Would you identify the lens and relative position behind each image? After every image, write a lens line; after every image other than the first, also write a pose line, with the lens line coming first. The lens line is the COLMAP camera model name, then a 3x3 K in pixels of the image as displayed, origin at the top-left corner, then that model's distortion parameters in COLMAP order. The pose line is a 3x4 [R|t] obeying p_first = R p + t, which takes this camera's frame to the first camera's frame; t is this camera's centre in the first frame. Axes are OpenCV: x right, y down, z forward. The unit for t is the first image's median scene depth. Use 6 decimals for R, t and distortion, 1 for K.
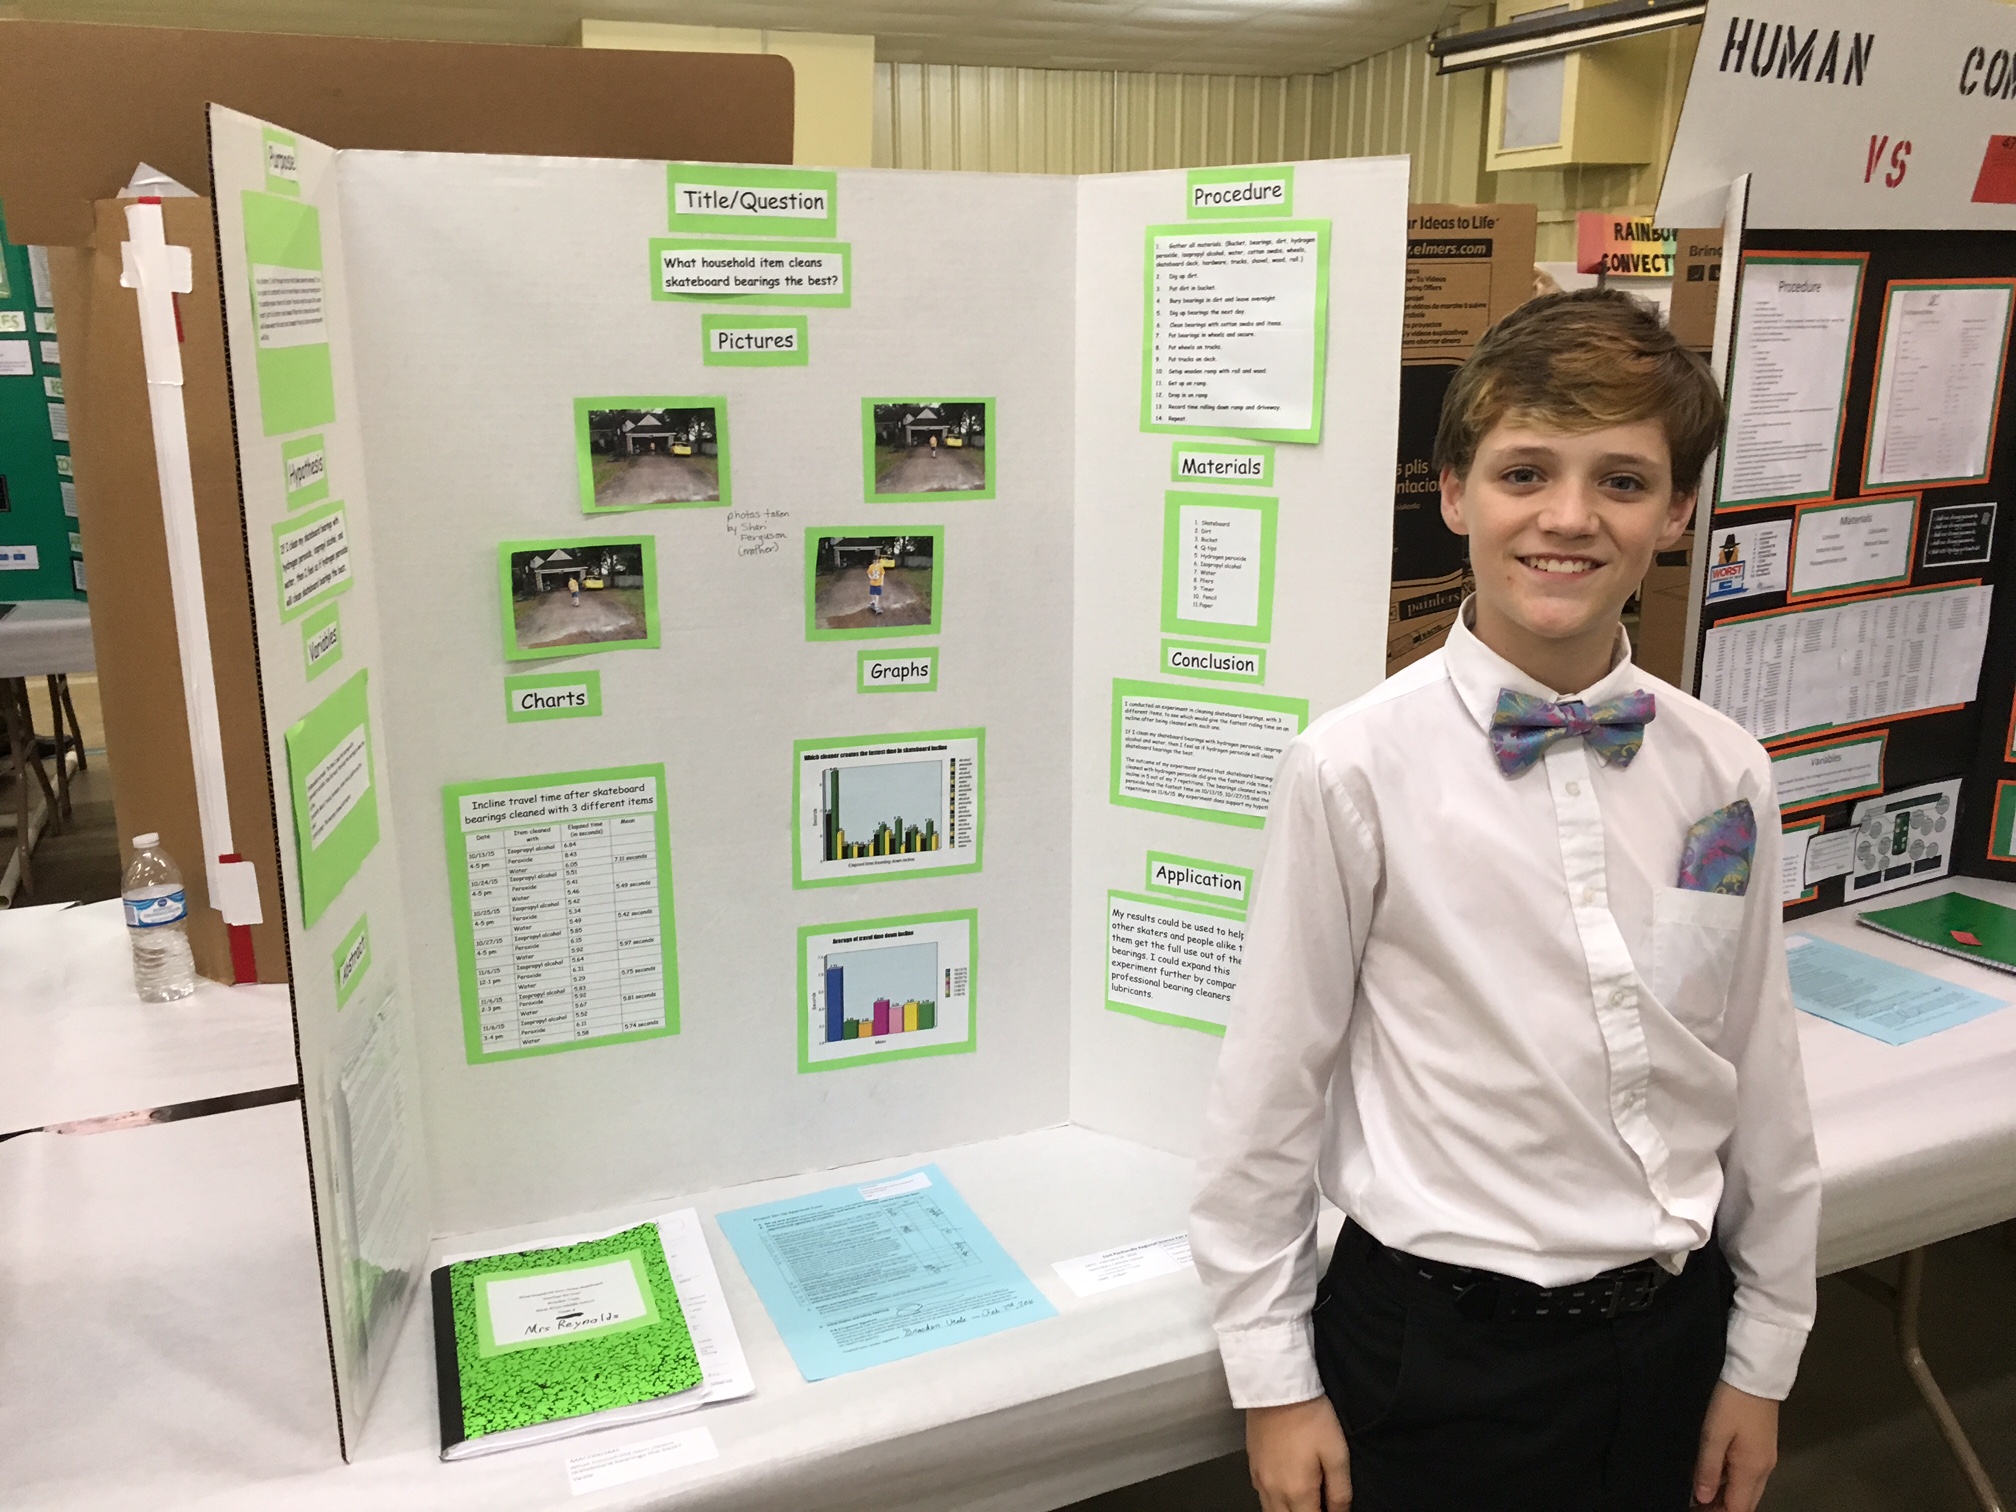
lens RADIAL K [[1730.5, 0, 1005.3], [0, 1730.5, 752.5], [0, 0, 1]] dist [0.064164, -0.077720]
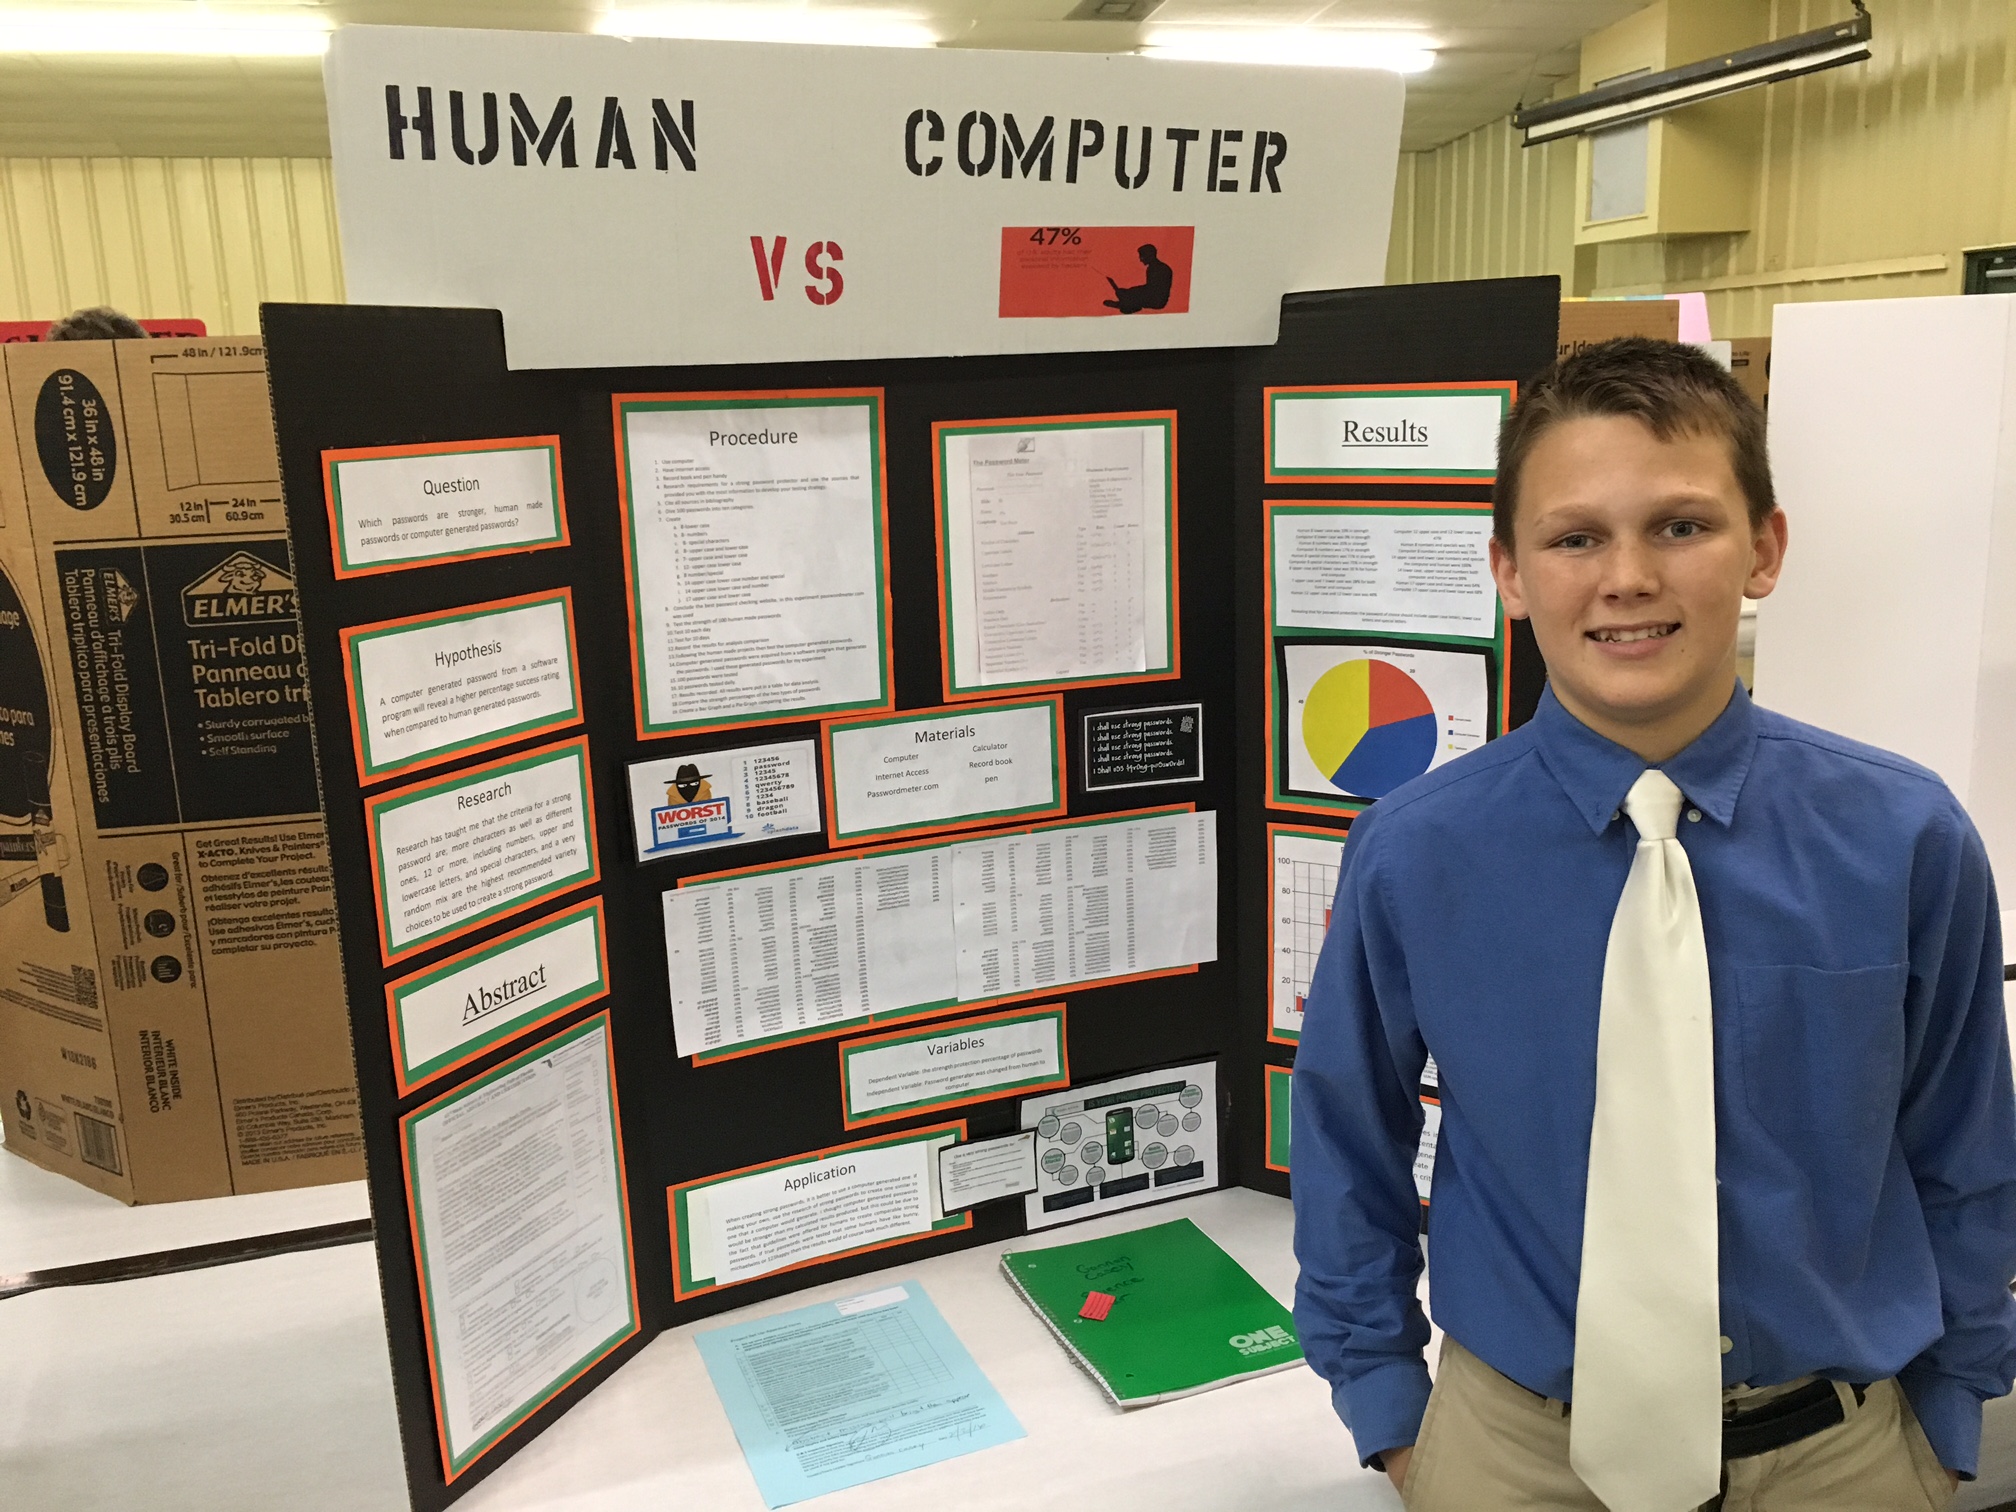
lens RADIAL K [[1730.5, 0, 1010.9], [0, 1730.5, 750.3], [0, 0, 1]] dist [0.064164, -0.077720]
pose [[0.991563, 0.000647, -0.129627, 0.586385], [-0.006843, 0.998854, -0.047363, -0.087574], [0.129448, 0.047851, 0.990431, 0.256246]]
